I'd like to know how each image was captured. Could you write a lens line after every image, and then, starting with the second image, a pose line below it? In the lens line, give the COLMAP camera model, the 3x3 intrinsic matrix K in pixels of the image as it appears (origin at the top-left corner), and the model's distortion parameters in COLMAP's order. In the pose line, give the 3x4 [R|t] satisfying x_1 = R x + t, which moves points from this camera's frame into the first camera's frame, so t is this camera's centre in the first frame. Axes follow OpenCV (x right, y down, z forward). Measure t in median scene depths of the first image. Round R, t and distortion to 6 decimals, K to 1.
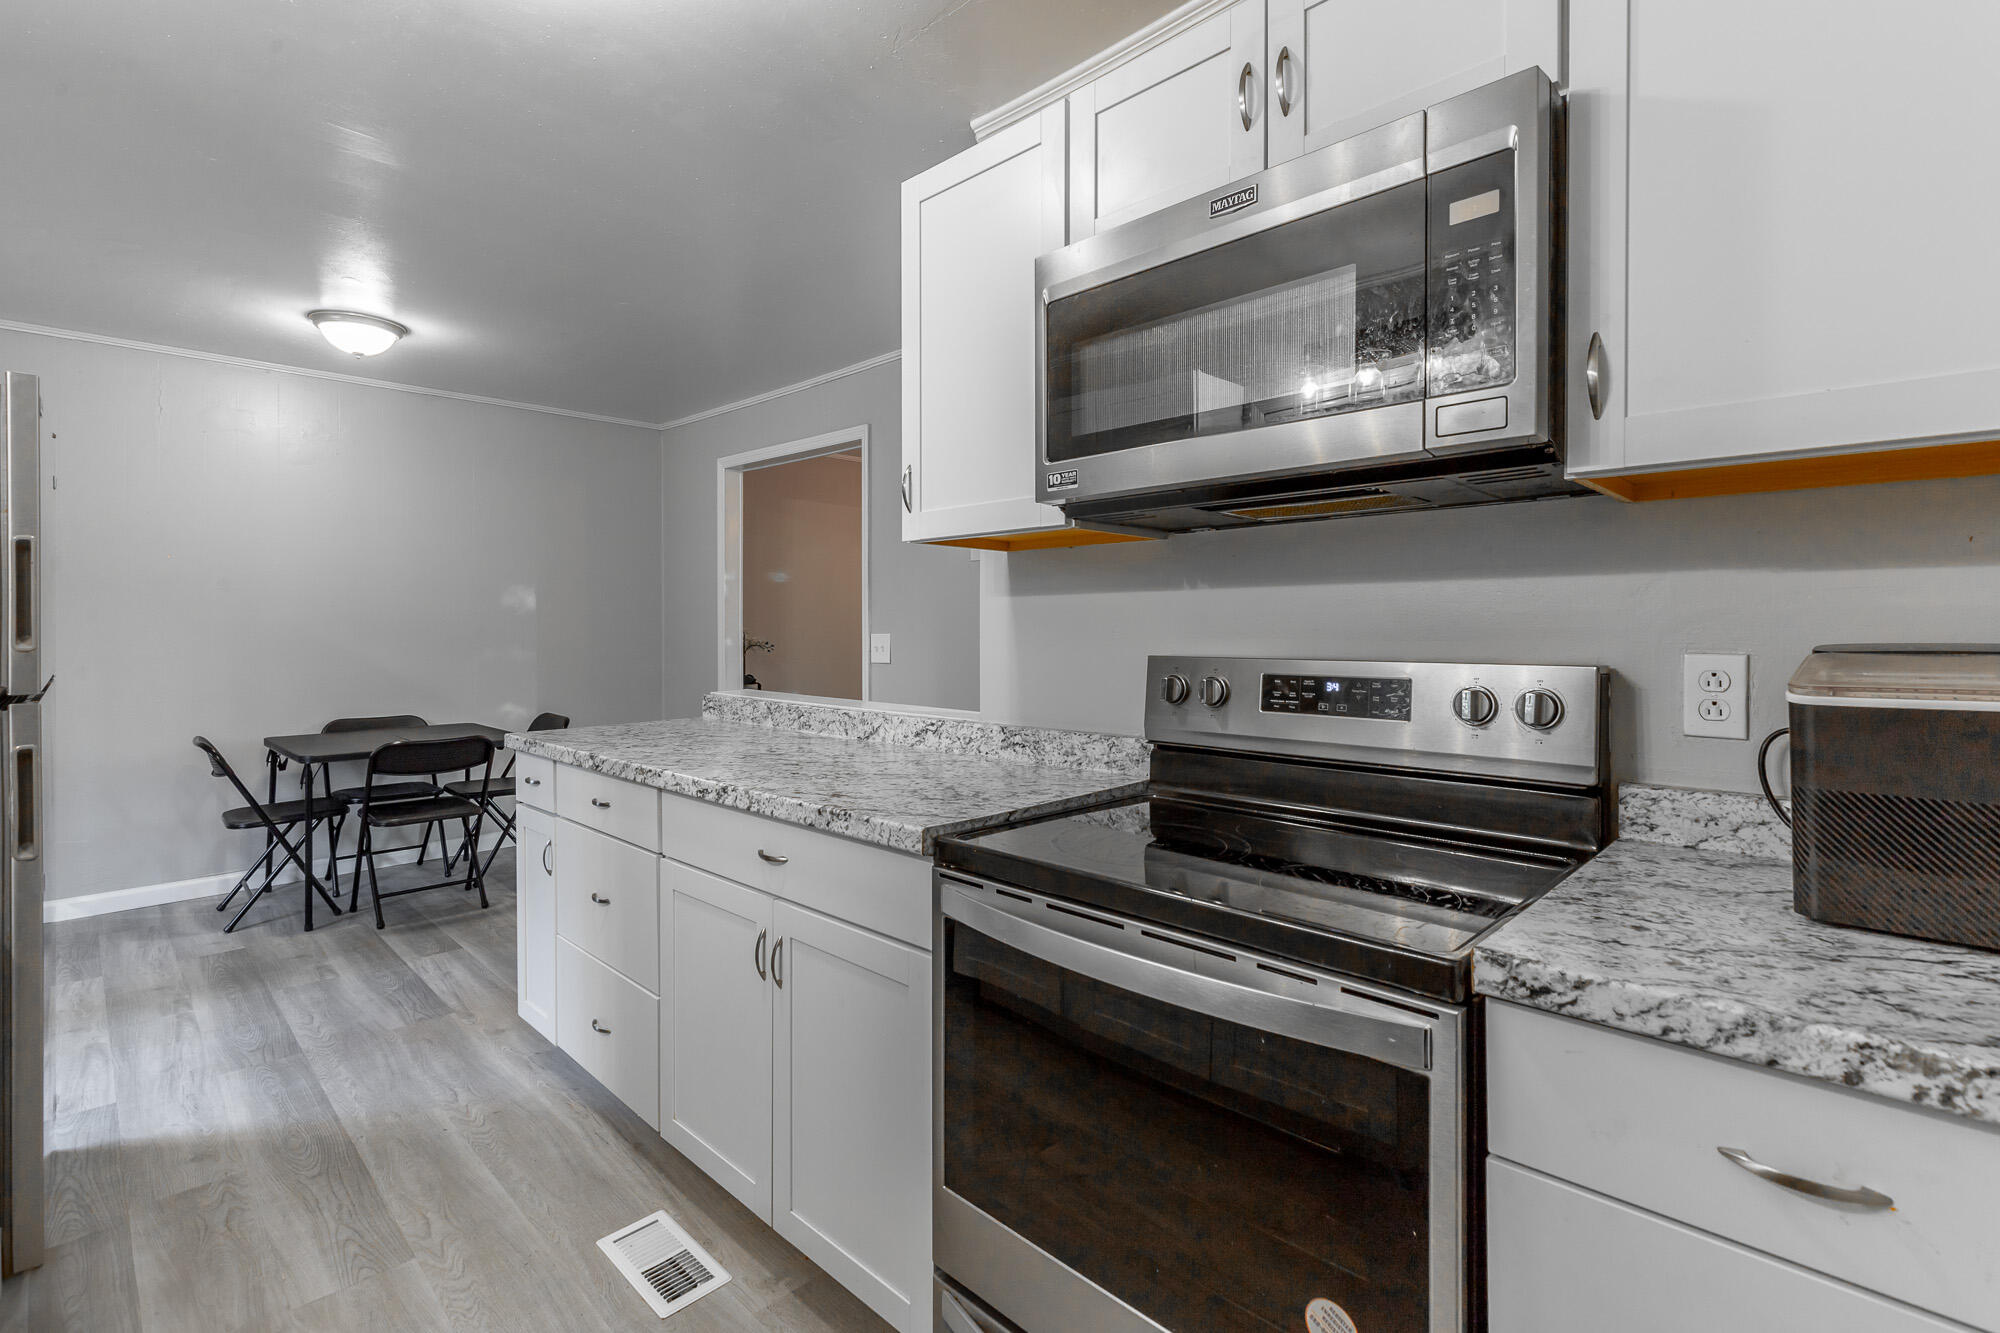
lens RADIAL K [[910.2, 0, 1022.6], [0, 910.2, 633.5], [0, 0, 1]] dist [0.001895, 0.001232]
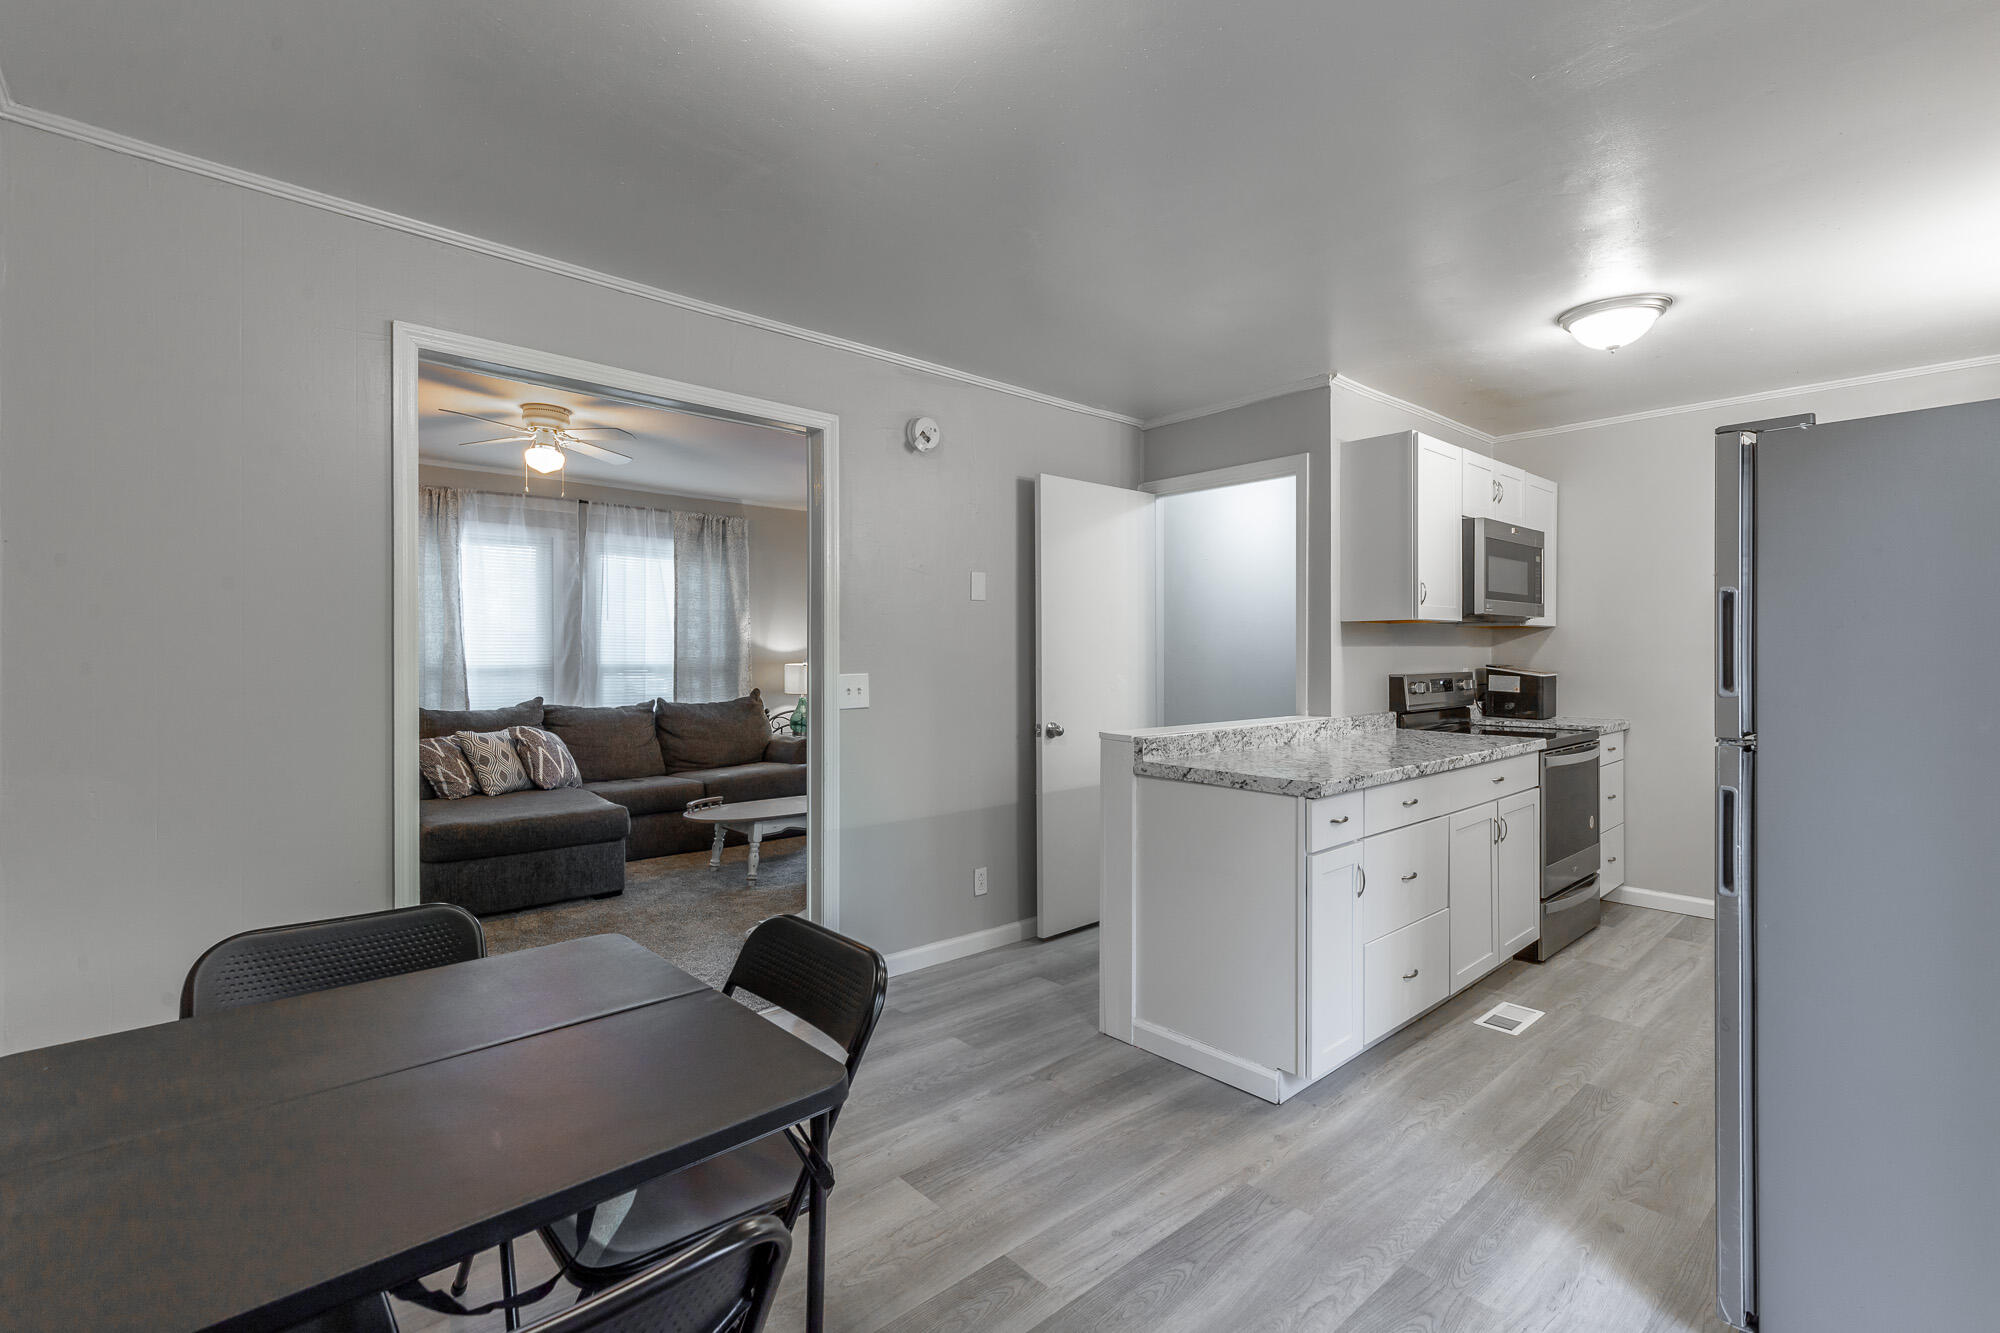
lens RADIAL K [[898.2, 0, 1000.9], [0, 898.2, 656.8], [0, 0, 1]] dist [0.002534, 0.000671]
pose [[0.082579, -0.005457, 0.996570, -1.590565], [0.007890, 0.999957, 0.004822, -0.028710], [-0.996553, 0.007465, 0.082618, 1.311748]]
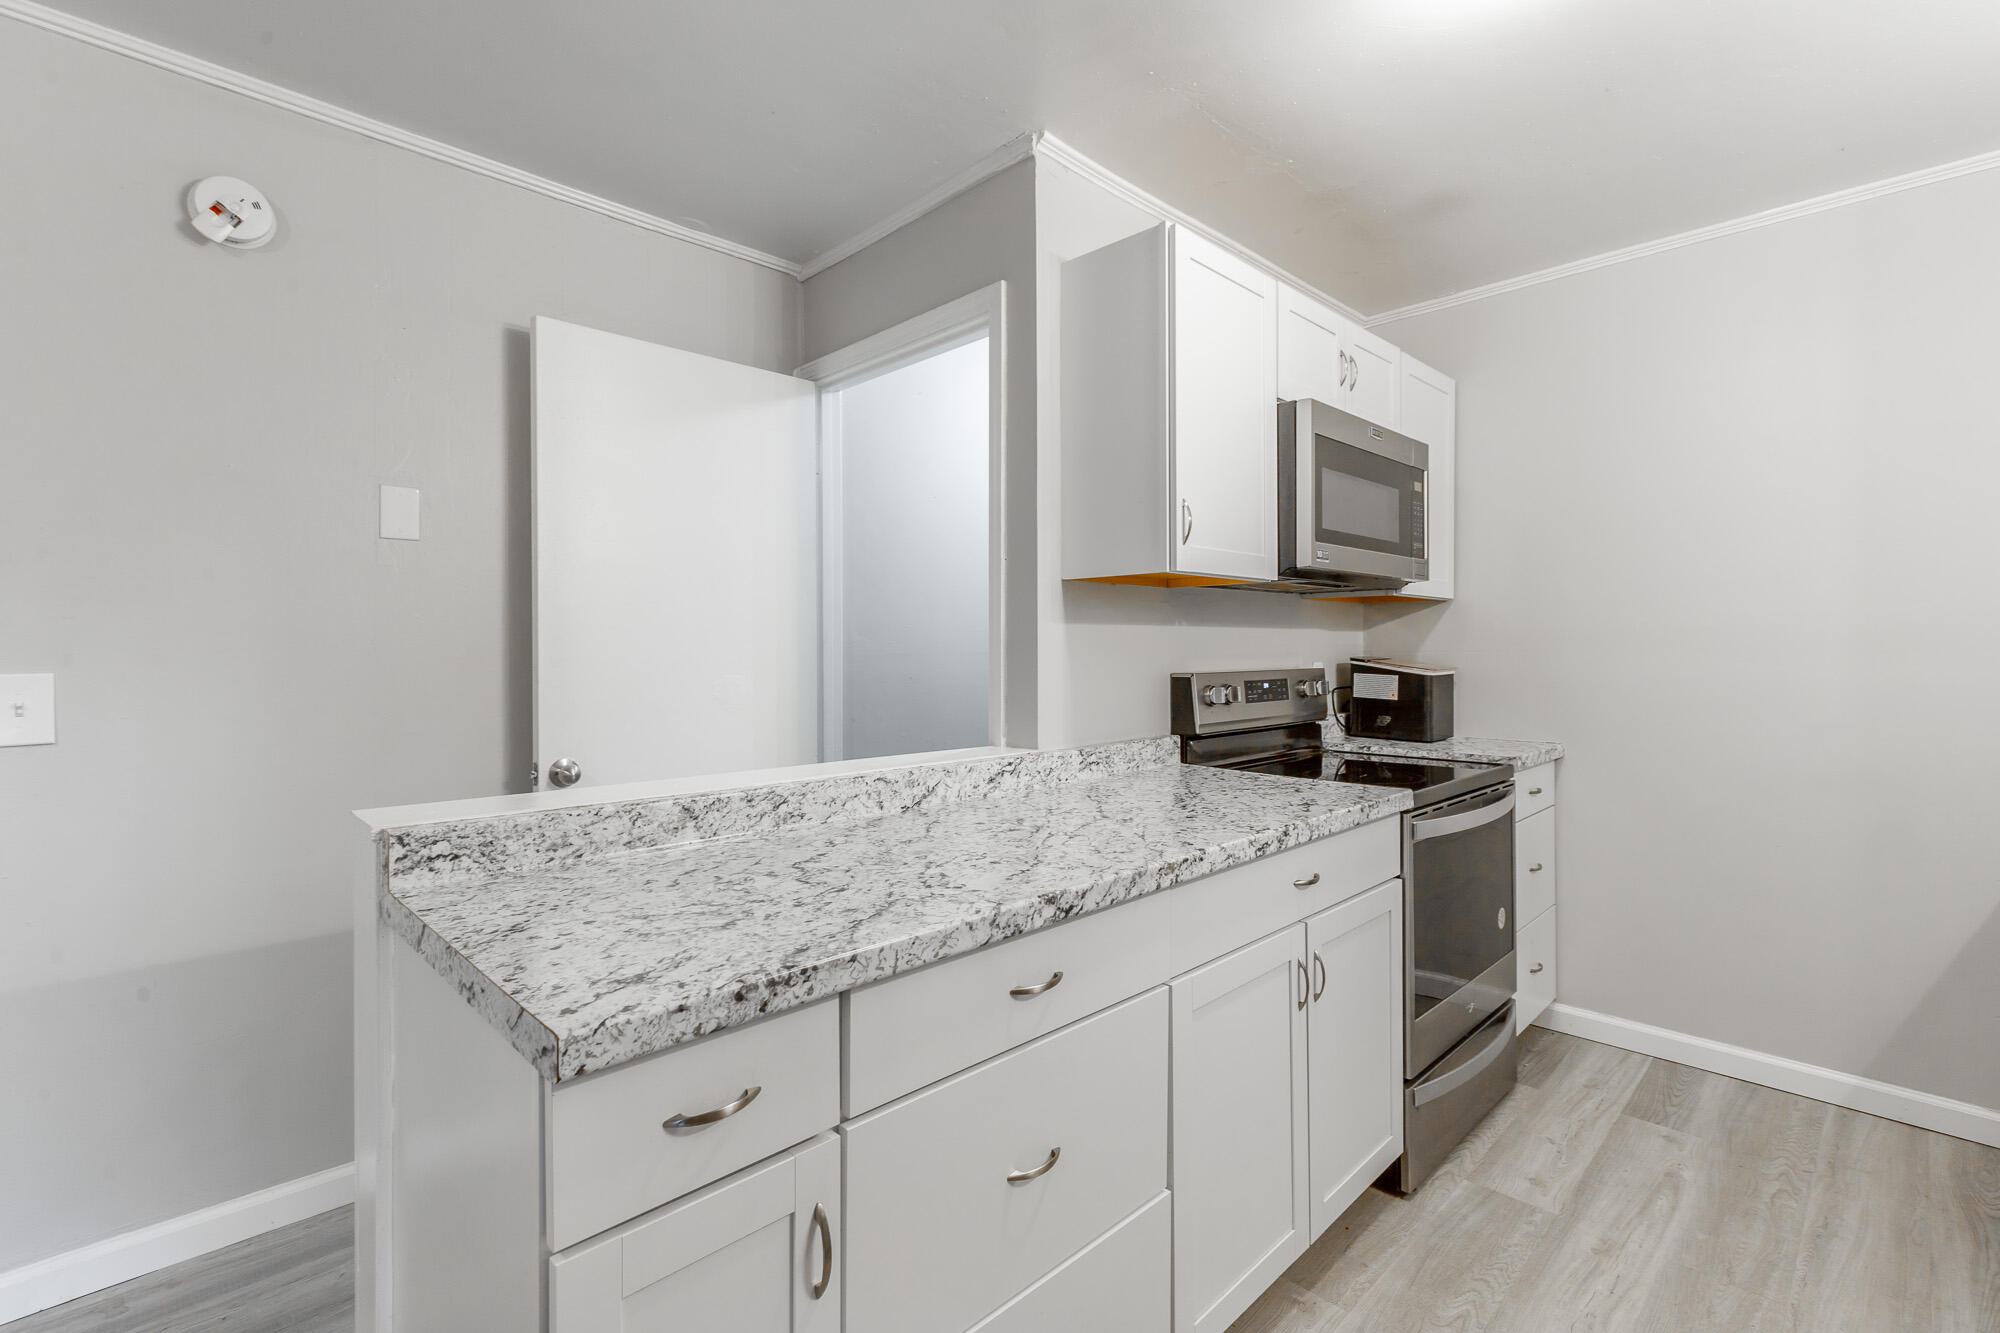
lens RADIAL K [[906.3, 0, 985.0], [0, 906.3, 647.5], [0, 0, 1]] dist [0.003185, 0.000021]
pose [[0.045986, 0.000457, 0.998942, -0.890080], [0.008523, 0.999963, -0.000850, -0.011460], [-0.998906, 0.008553, 0.045981, 0.893964]]
